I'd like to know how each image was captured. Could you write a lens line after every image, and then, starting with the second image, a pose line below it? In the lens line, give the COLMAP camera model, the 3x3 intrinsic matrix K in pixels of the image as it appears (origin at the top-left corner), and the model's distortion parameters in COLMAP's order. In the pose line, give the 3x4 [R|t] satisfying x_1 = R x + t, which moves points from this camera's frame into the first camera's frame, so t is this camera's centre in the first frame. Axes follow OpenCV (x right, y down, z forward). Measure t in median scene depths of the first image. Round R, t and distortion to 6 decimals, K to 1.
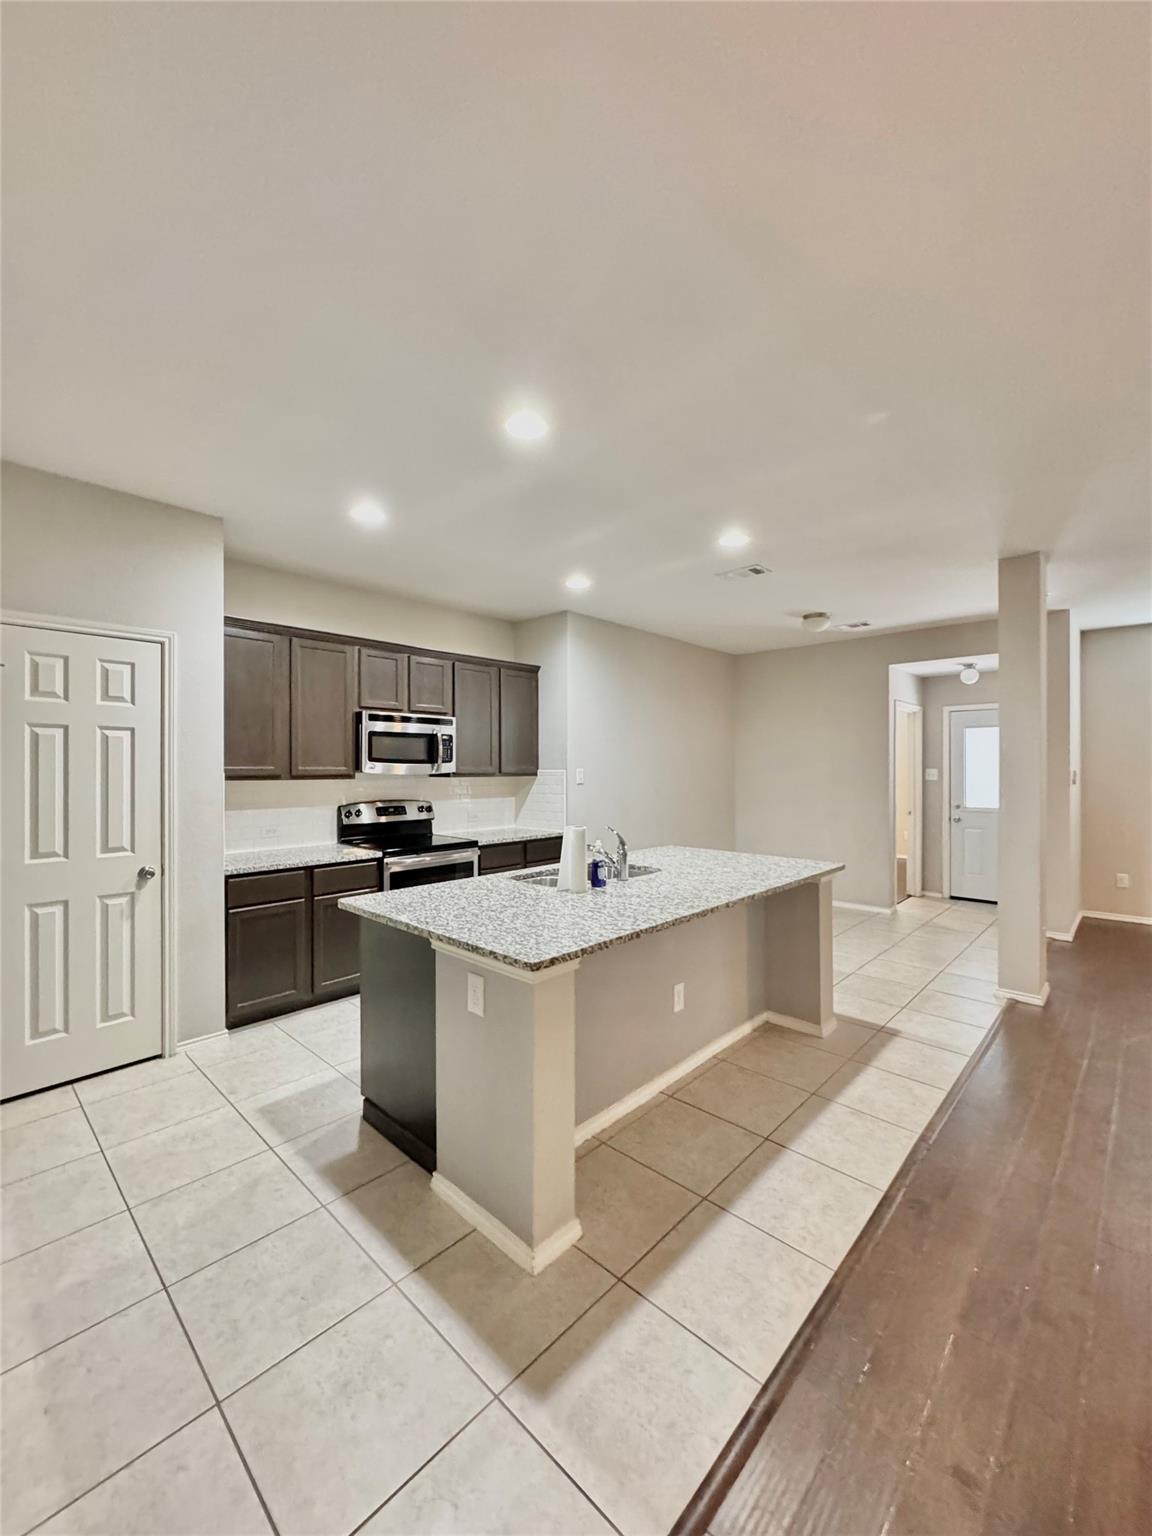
lens RADIAL K [[614.9, 0, 573.1], [0, 614.9, 768.6], [0, 0, 1]] dist [-0.001879, 0.000087]
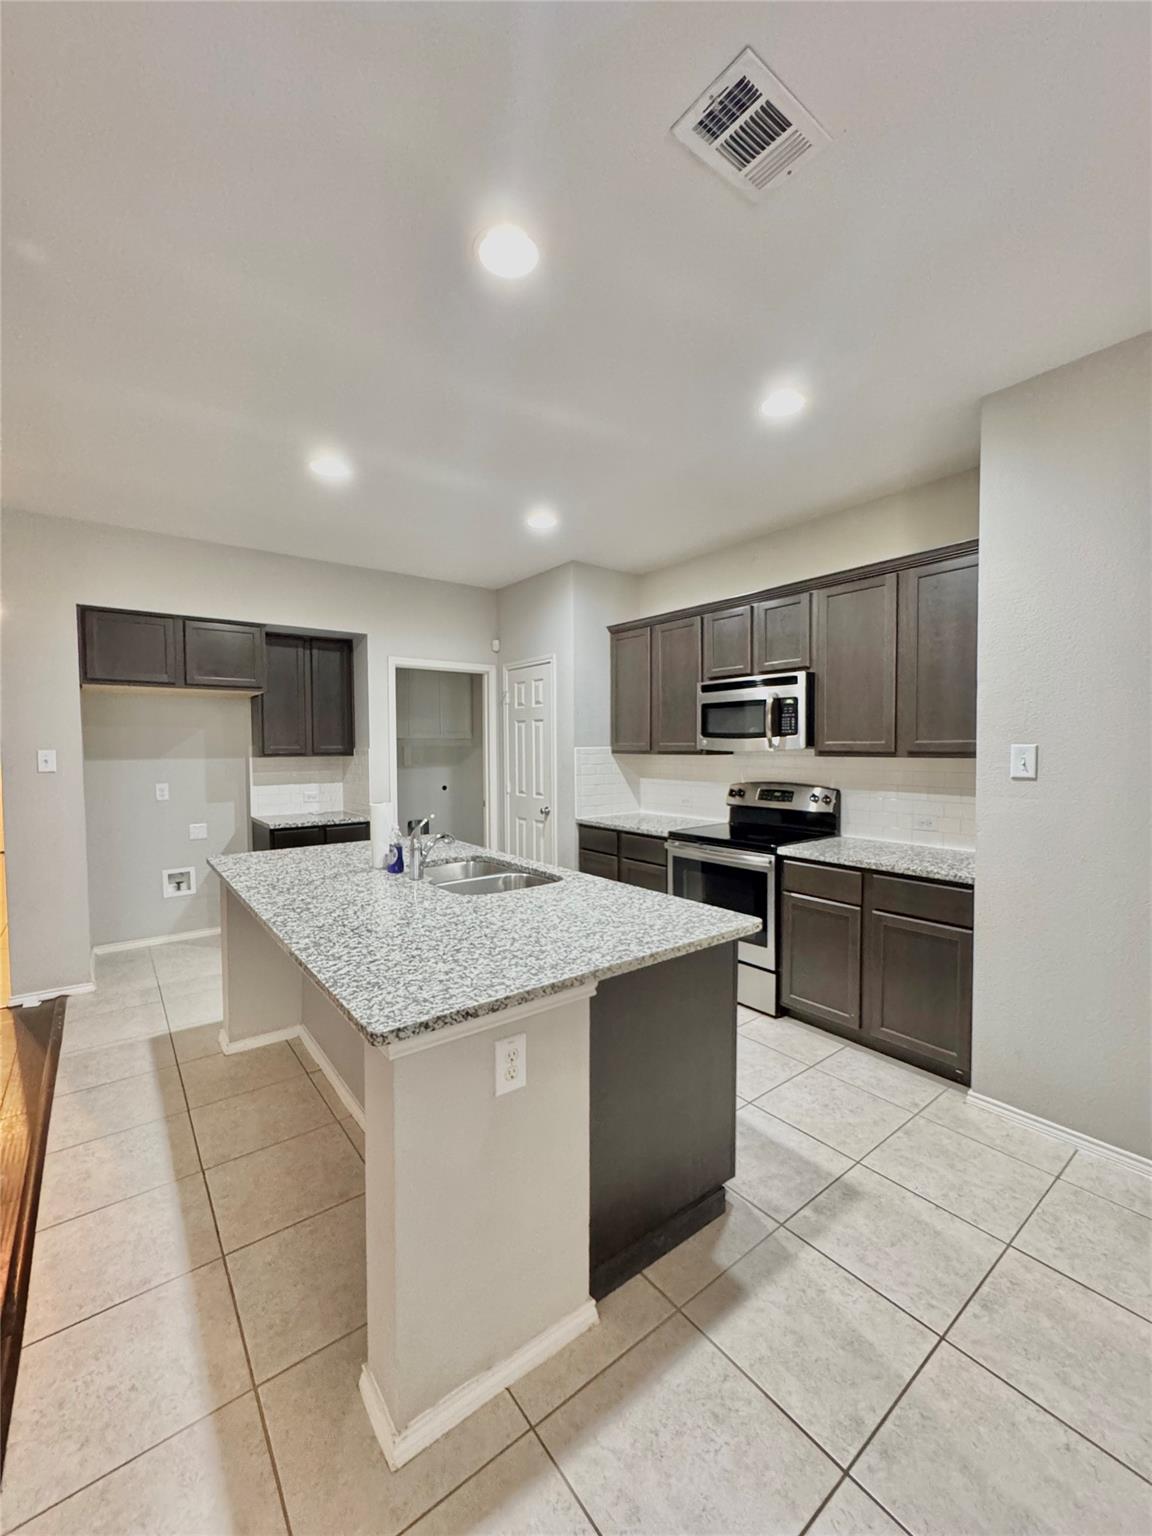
lens RADIAL K [[614.9, 0, 571.9], [0, 614.9, 768.6], [0, 0, 1]] dist [-0.001879, 0.000087]
pose [[-0.155936, 0.041818, -0.986882, 0.591837], [0.009472, 0.999121, 0.040840, -0.003606], [0.987722, -0.002979, -0.156195, 0.910920]]
